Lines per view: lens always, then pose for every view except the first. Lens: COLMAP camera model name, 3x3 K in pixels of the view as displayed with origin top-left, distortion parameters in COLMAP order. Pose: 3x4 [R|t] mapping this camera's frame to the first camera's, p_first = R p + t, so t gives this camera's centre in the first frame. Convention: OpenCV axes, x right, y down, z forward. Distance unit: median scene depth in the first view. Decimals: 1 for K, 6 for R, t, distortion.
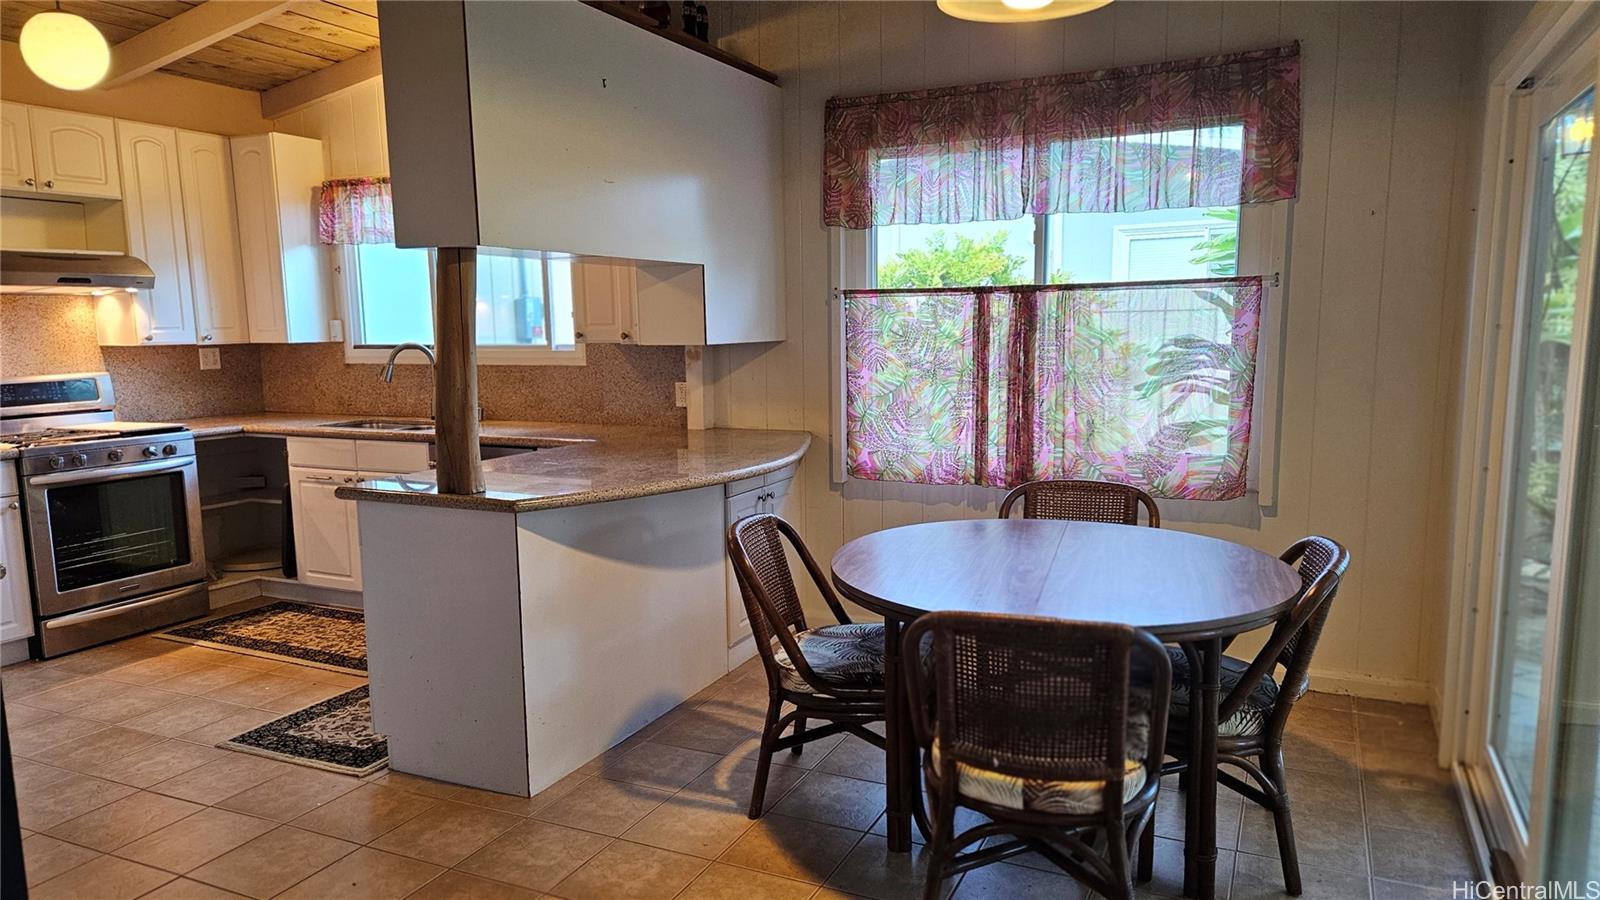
lens RADIAL K [[1066.7, 0, 798.1], [0, 1066.7, 458.7], [0, 0, 1]] dist [0.049997, -0.000075]
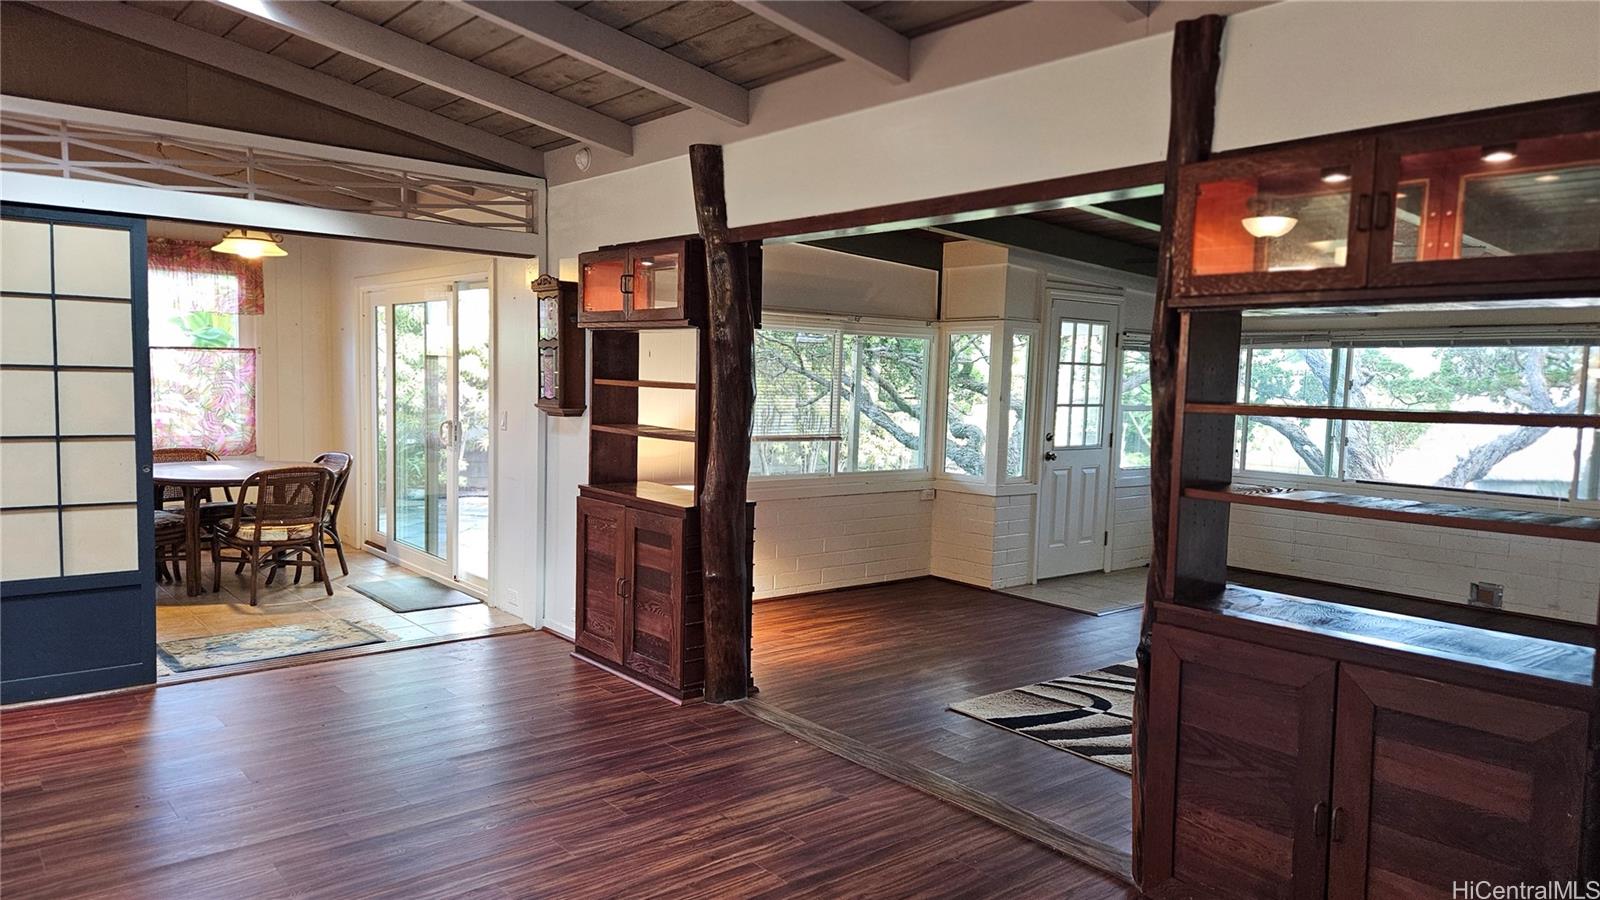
lens RADIAL K [[1066.7, 0, 799.0], [0, 1066.7, 455.0], [0, 0, 1]] dist [0.049997, -0.000075]
pose [[0.398897, -0.042780, 0.915997, -1.108780], [0.089554, 0.995954, 0.007516, 0.122169], [-0.912612, 0.079034, 0.401114, -0.832284]]
